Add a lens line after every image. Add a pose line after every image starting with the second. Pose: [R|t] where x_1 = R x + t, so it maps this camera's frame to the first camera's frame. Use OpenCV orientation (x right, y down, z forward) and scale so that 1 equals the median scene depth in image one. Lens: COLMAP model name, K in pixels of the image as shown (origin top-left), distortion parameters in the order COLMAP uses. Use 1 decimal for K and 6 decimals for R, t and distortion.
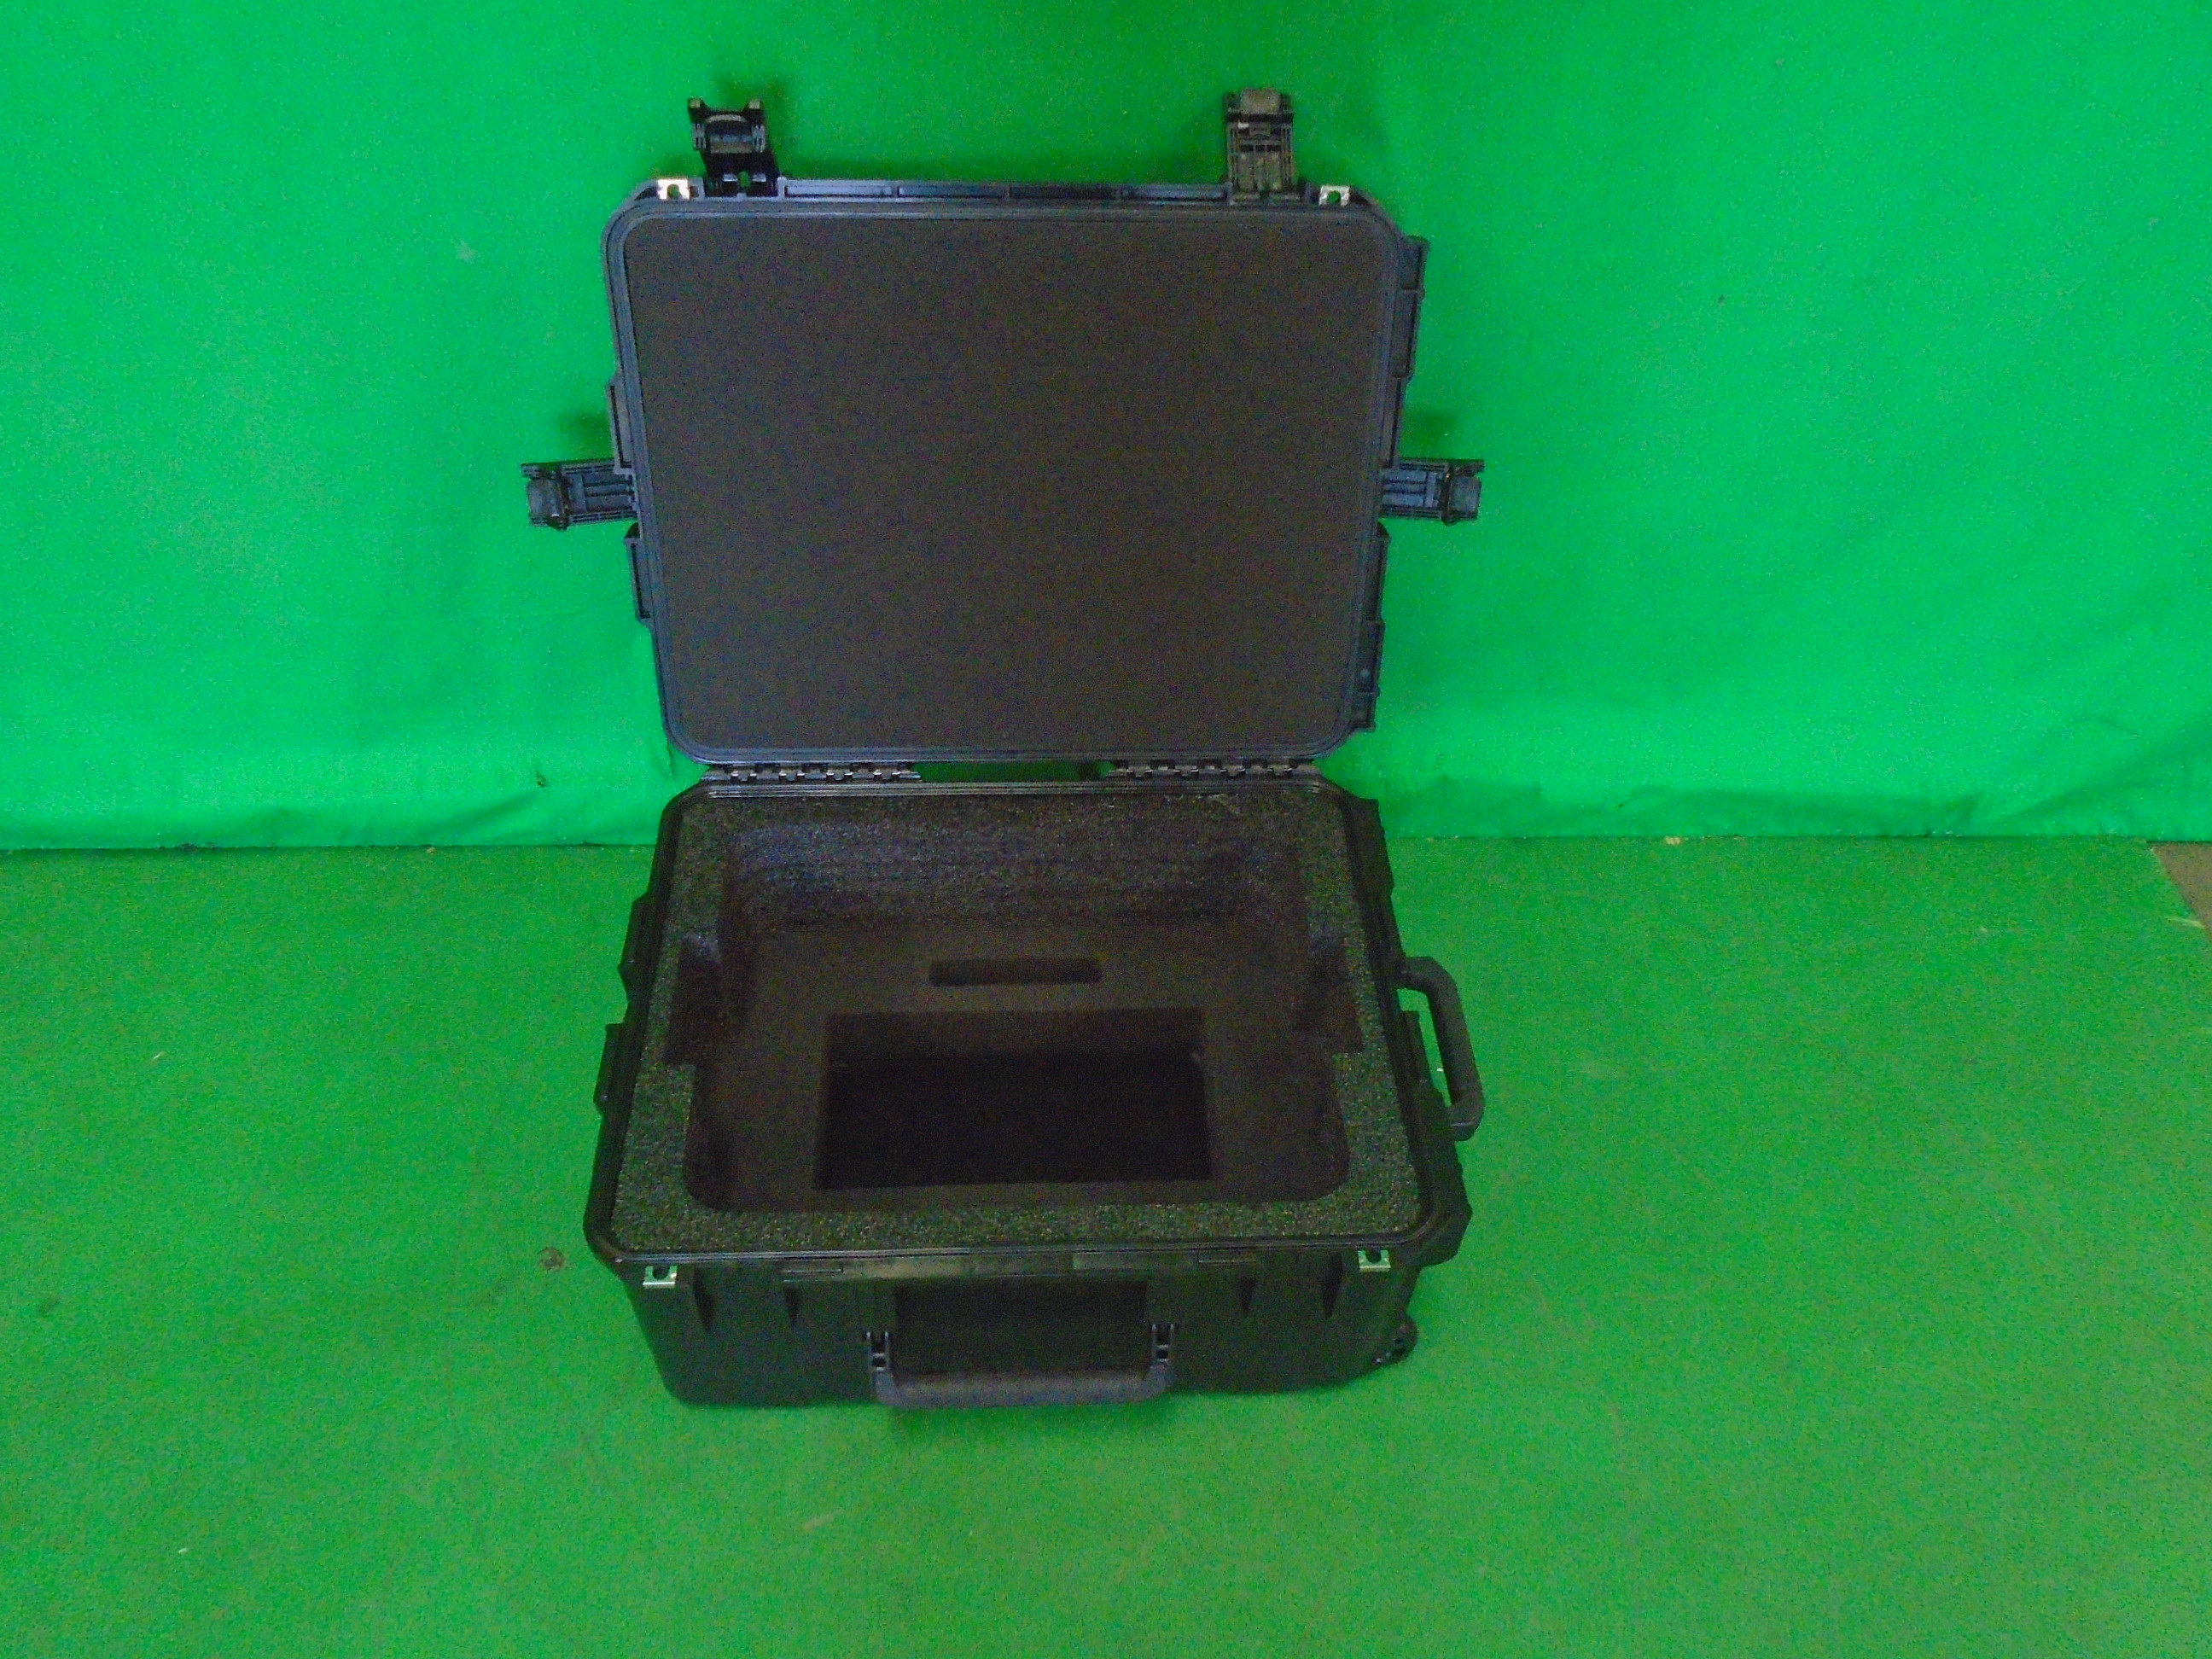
lens RADIAL K [[1638.4, 0, 1106.0], [0, 1638.4, 829.5], [0, 0, 1]] dist [-0.001611, 0.001406]
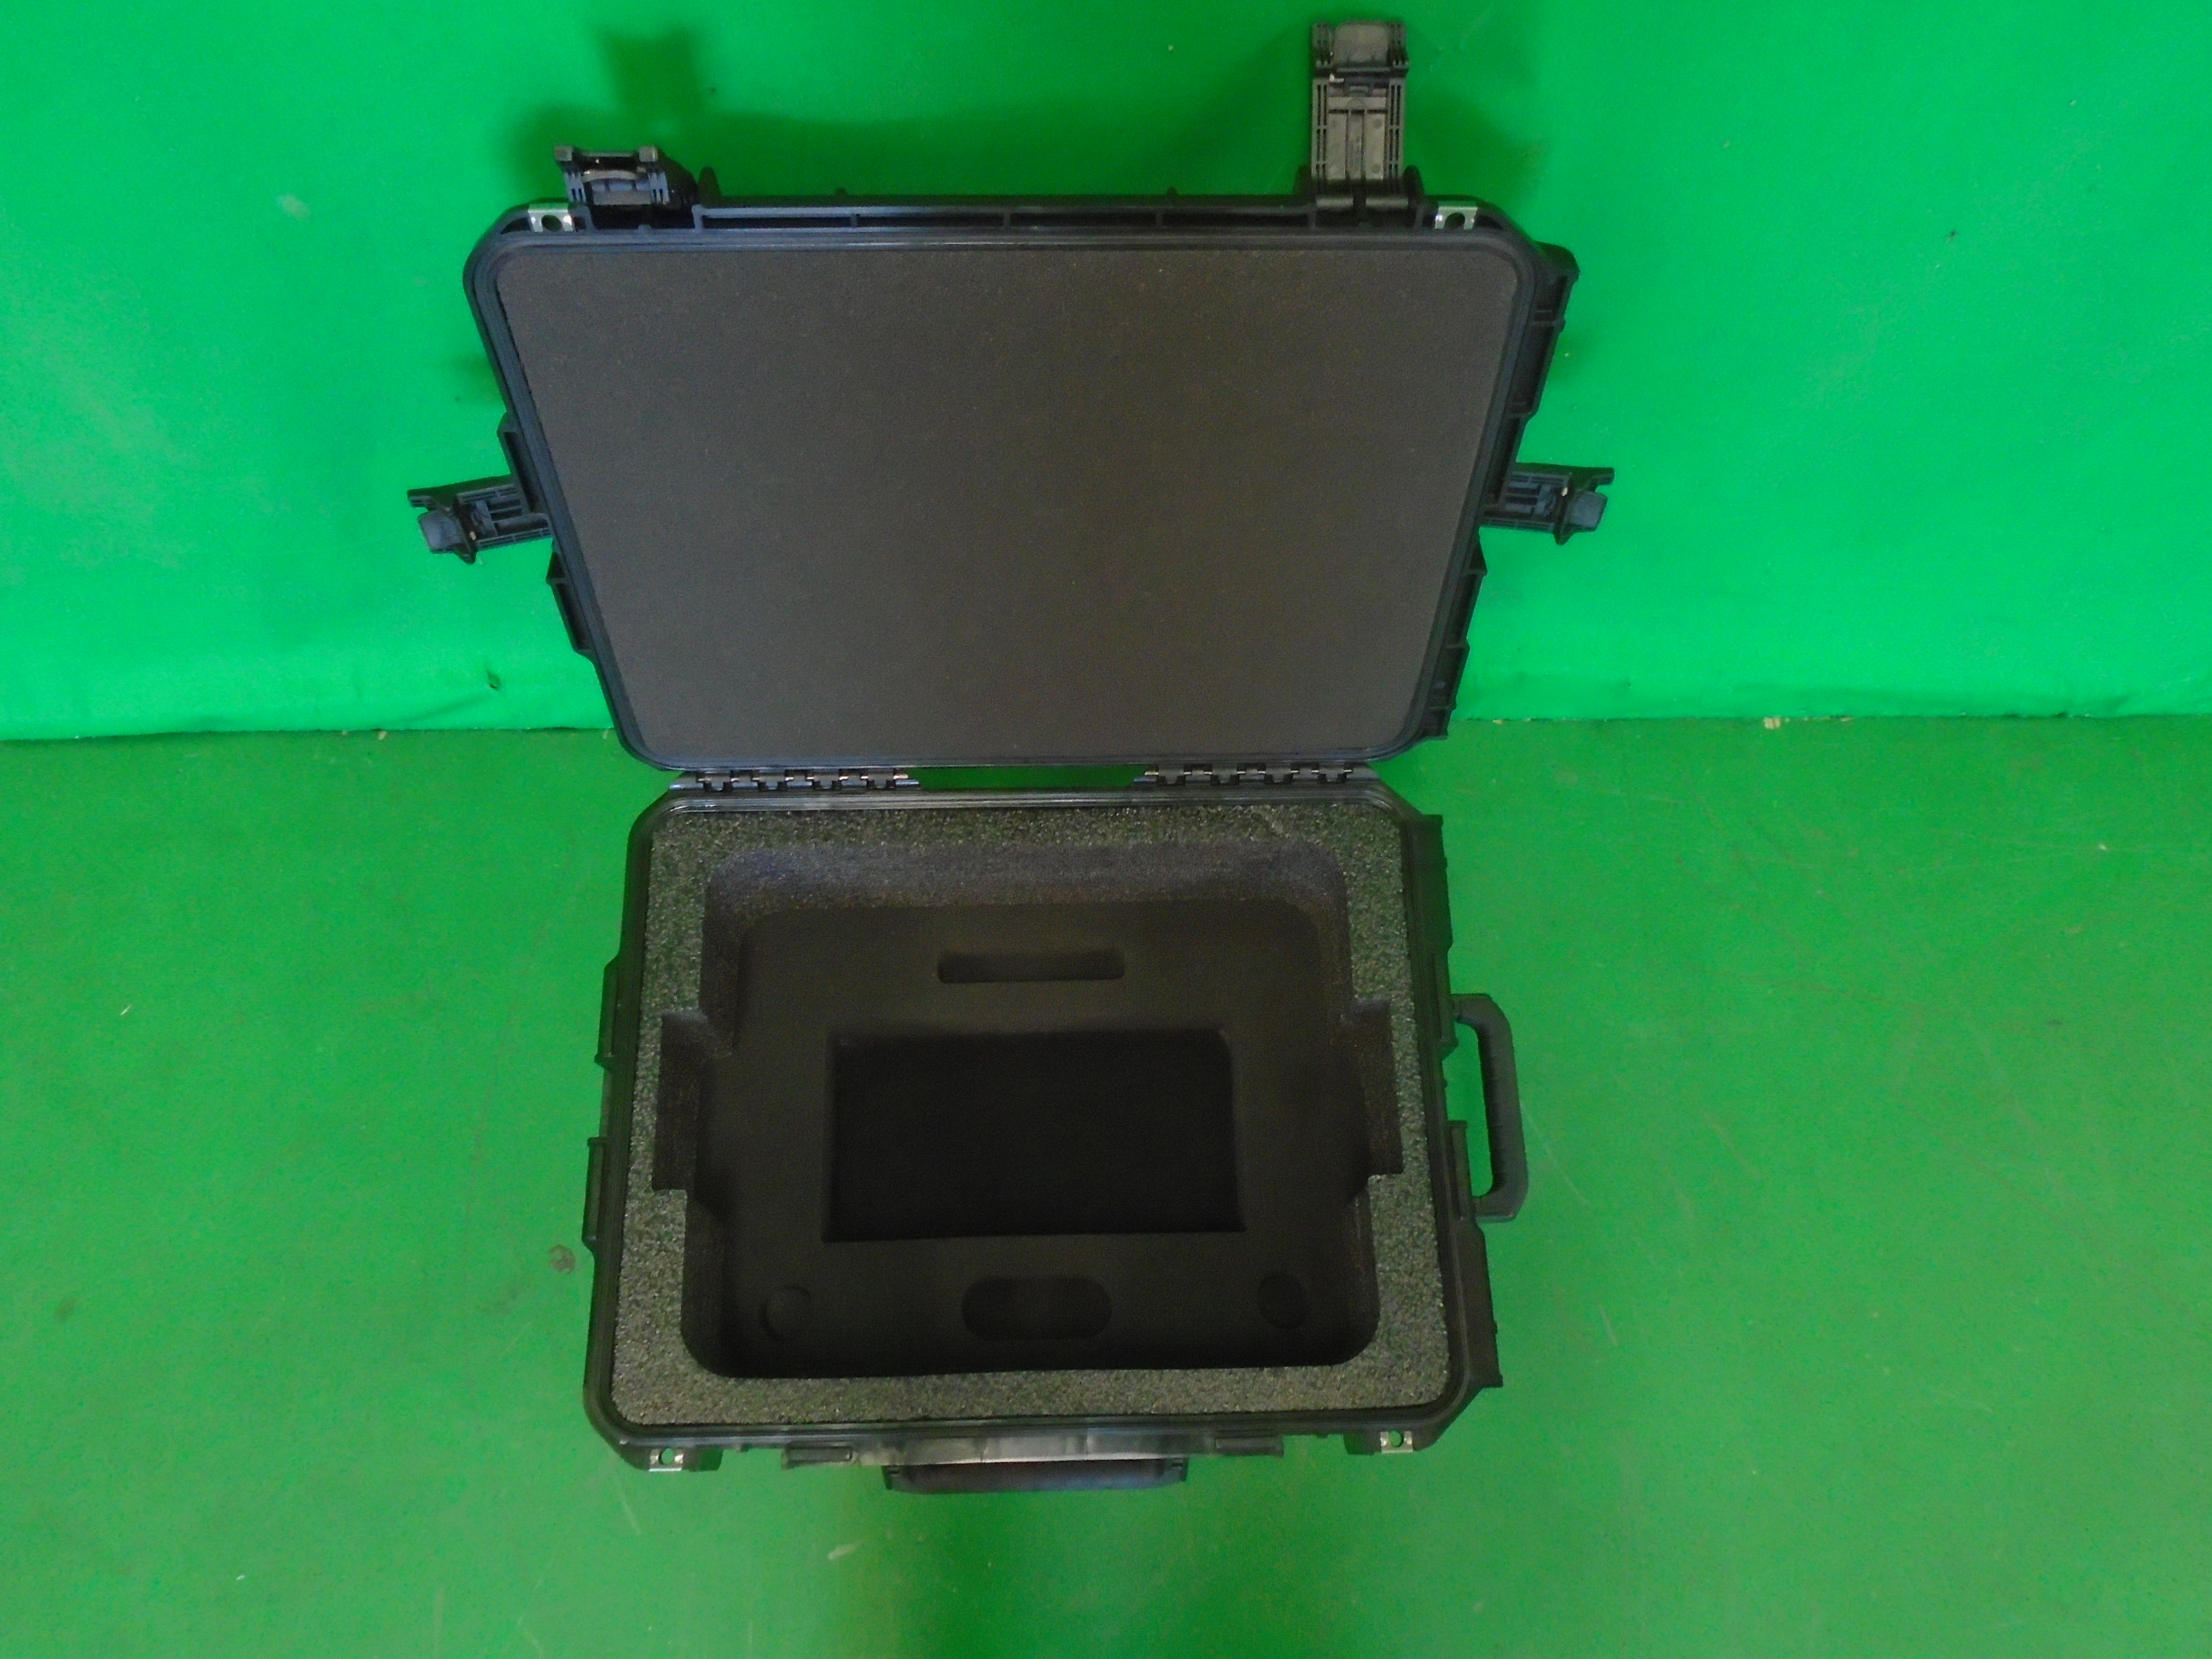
lens RADIAL K [[1648.4, 0, 1106.0], [0, 1648.4, 829.5], [0, 0, 1]] dist [0.003085, -0.004130]
pose [[0.999738, 0.016852, -0.015488, 0.000020], [-0.009682, 0.924527, 0.380992, -0.374341], [0.020739, -0.380743, 0.924448, 0.195262]]
